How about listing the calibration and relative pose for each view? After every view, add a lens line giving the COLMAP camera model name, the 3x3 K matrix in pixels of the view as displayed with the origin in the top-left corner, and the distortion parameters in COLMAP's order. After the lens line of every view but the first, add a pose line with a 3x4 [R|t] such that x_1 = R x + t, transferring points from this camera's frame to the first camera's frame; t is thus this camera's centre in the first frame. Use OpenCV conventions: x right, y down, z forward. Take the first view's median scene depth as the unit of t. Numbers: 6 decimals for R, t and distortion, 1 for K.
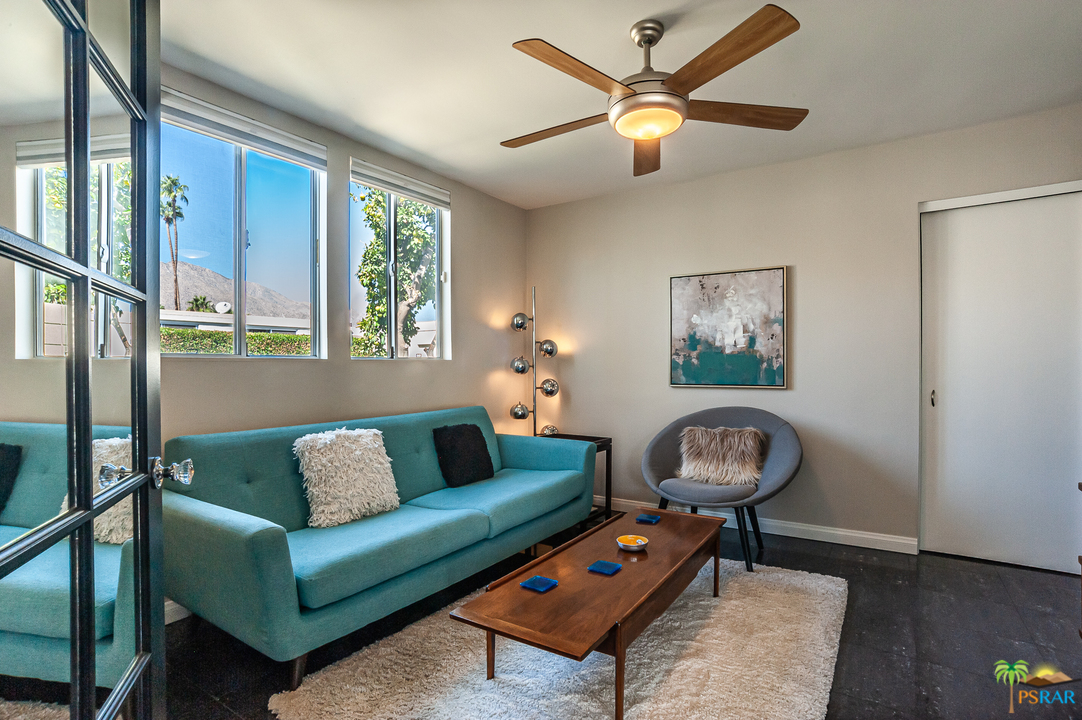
lens RADIAL K [[546.6, 0, 541.0], [0, 546.6, 360.0], [0, 0, 1]] dist [-0.089557, 0.049194]
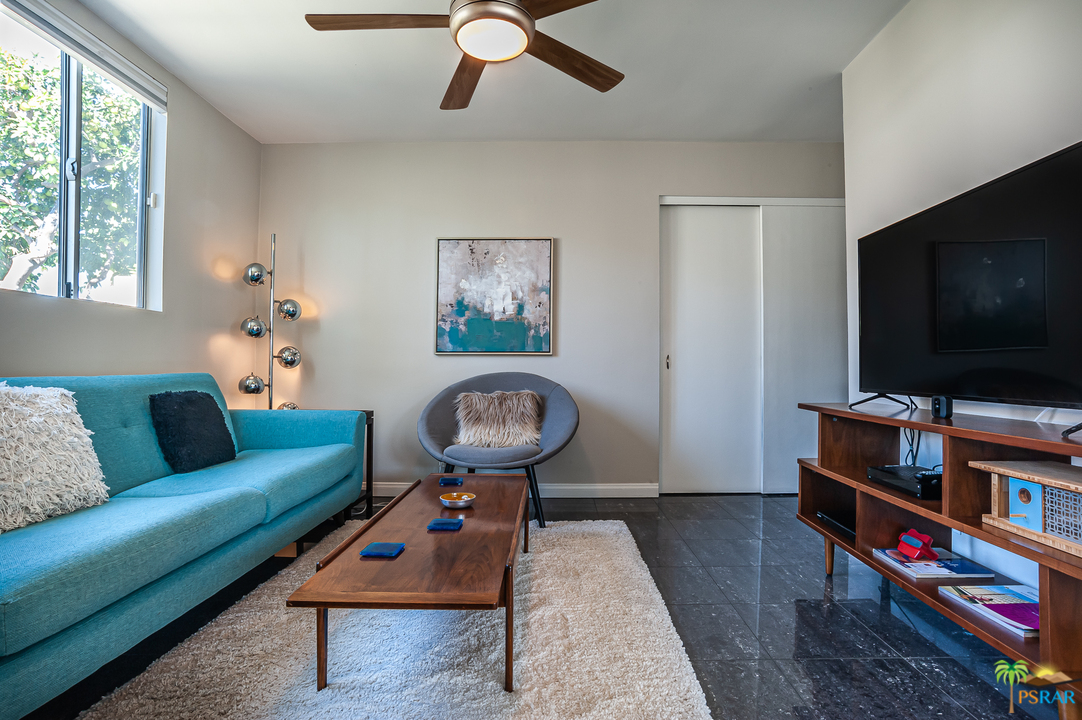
lens RADIAL K [[556.7, 0, 541.0], [0, 556.7, 360.0], [0, 0, 1]] dist [-0.092322, 0.052454]
pose [[0.834391, 0.021250, 0.550763, -0.151690], [-0.008633, 0.999638, -0.025490, 0.089562], [-0.551105, 0.016514, 0.834272, 0.112473]]
